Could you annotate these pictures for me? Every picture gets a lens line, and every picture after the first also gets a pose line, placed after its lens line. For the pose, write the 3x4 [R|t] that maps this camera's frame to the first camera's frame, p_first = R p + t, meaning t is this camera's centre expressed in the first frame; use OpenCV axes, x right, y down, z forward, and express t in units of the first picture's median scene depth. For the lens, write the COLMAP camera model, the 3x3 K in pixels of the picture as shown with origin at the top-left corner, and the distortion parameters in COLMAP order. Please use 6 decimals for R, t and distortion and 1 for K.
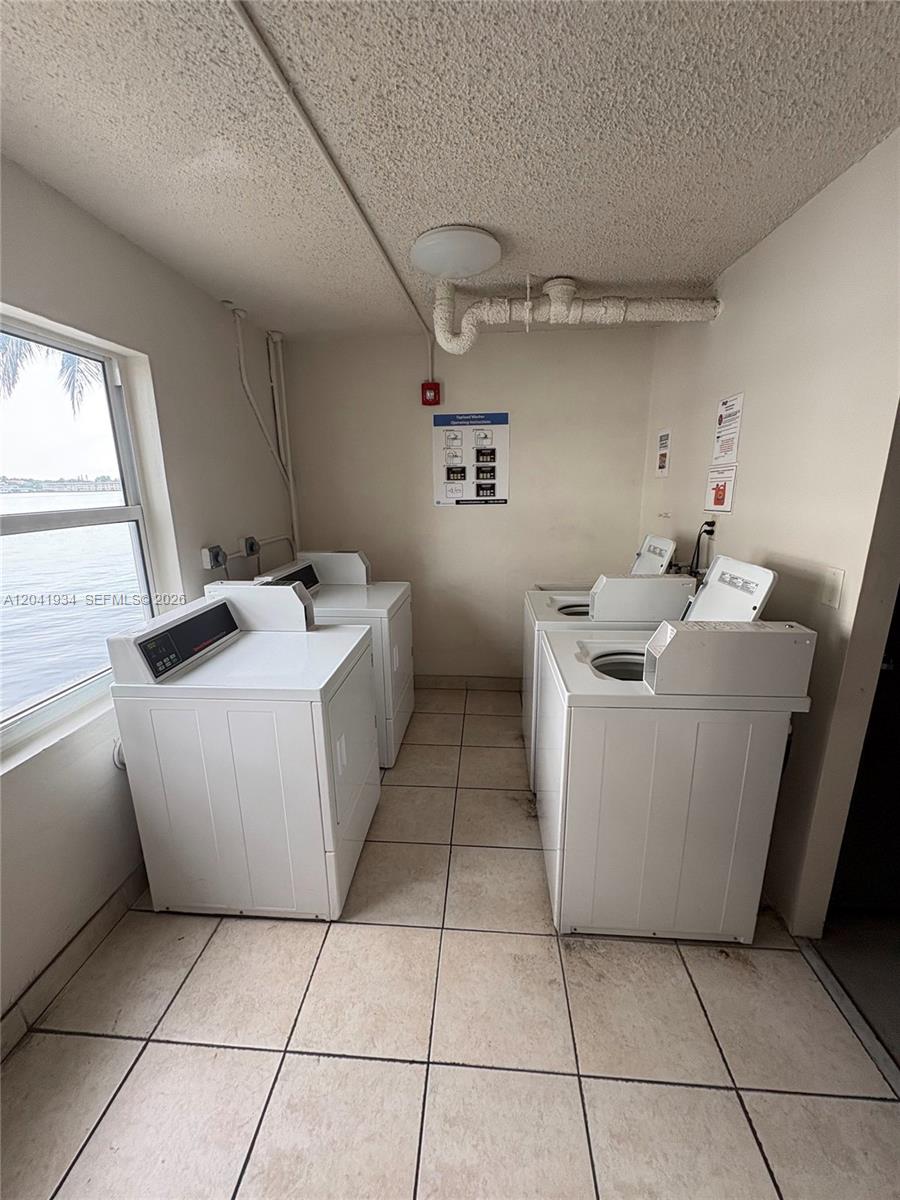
lens RADIAL K [[479.8, 0, 449.9], [0, 479.8, 599.6], [0, 0, 1]] dist [-0.005131, 0.000510]
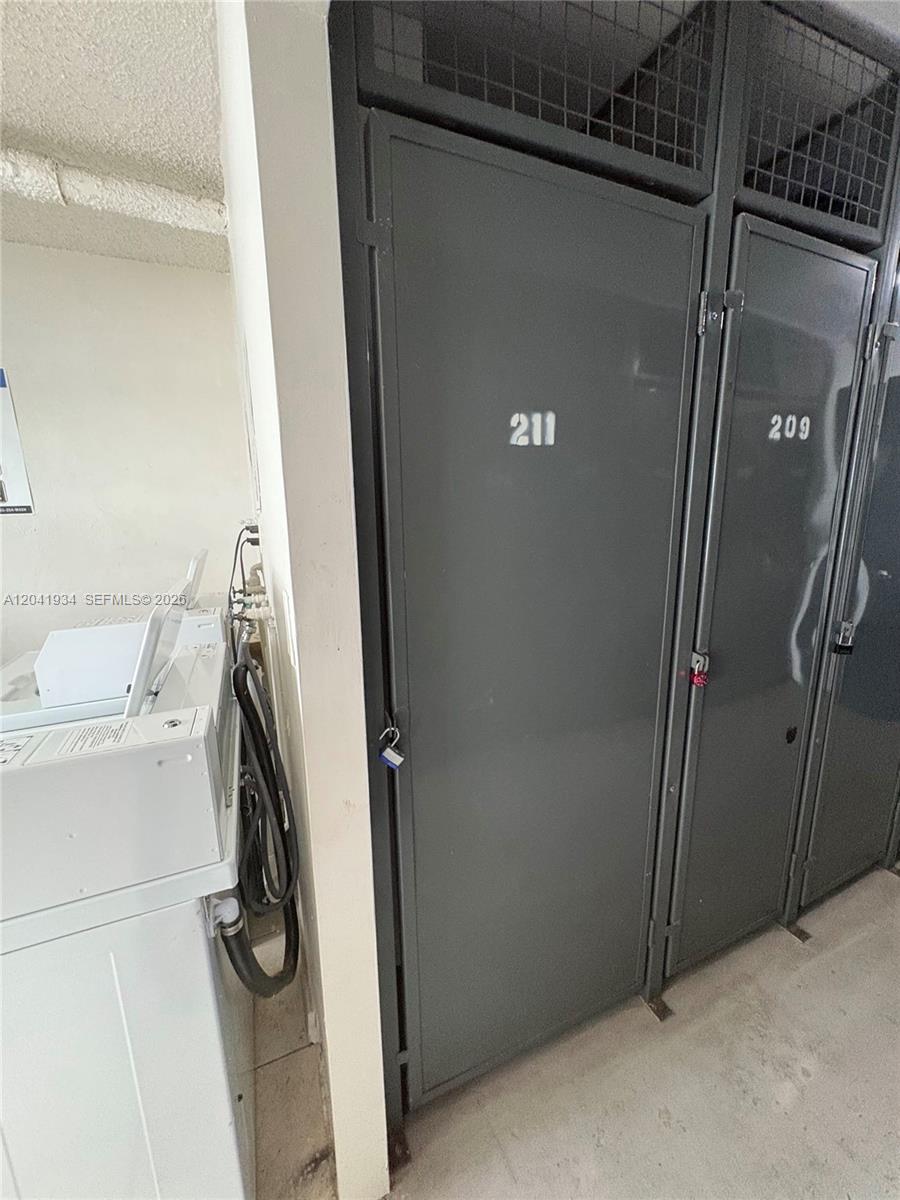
lens RADIAL K [[479.8, 0, 451.0], [0, 479.8, 600.2], [0, 0, 1]] dist [-0.005131, 0.000510]
pose [[0.888604, -0.095420, 0.448641, 0.477557], [0.112797, 0.993544, -0.012100, -0.018869], [-0.444590, 0.061357, 0.893630, 0.276739]]
